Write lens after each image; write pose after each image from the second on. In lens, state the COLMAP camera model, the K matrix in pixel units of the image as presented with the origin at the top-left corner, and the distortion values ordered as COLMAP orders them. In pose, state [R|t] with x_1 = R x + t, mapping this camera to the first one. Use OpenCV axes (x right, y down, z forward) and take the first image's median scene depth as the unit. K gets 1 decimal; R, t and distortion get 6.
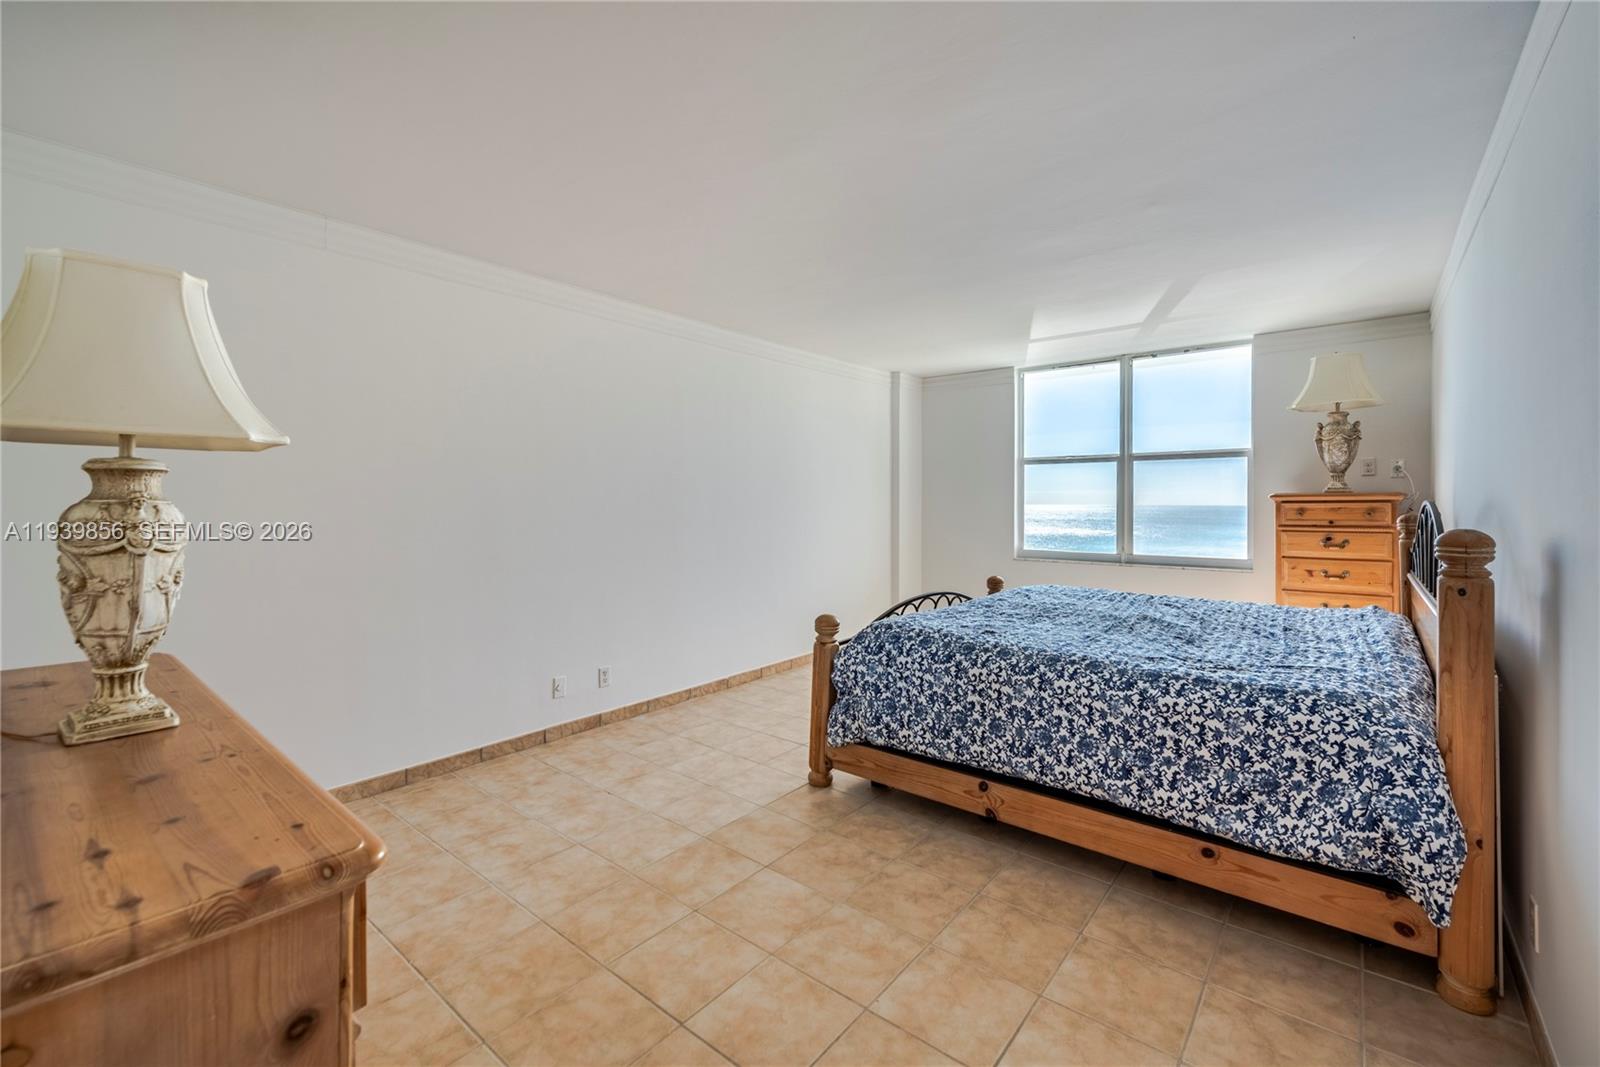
lens RADIAL K [[660.1, 0, 799.4], [0, 660.1, 503.2], [0, 0, 1]] dist [0.002952, 0.000208]
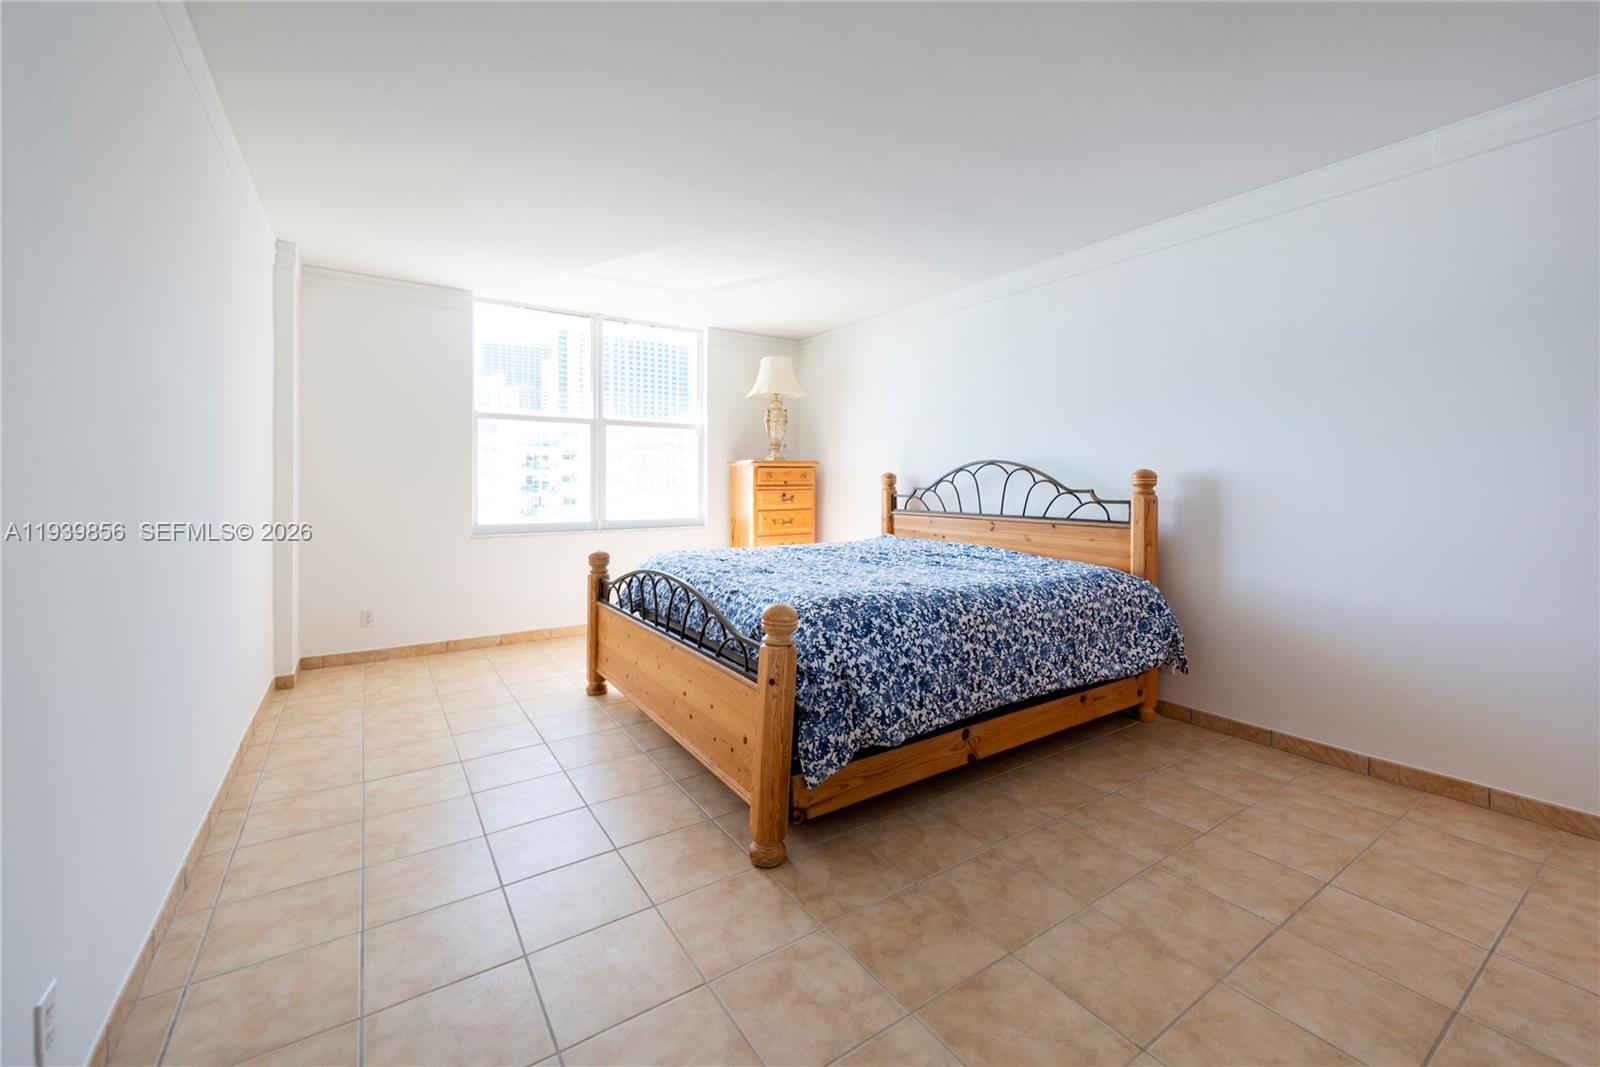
lens RADIAL K [[652.9, 0, 801.8], [0, 652.9, 481.4], [0, 0, 1]] dist [0.009077, -0.000049]
pose [[0.285468, 0.004616, 0.958377, -0.763815], [0.002537, 0.999981, -0.005572, 0.057507], [-0.958385, 0.004022, 0.285451, 0.995822]]
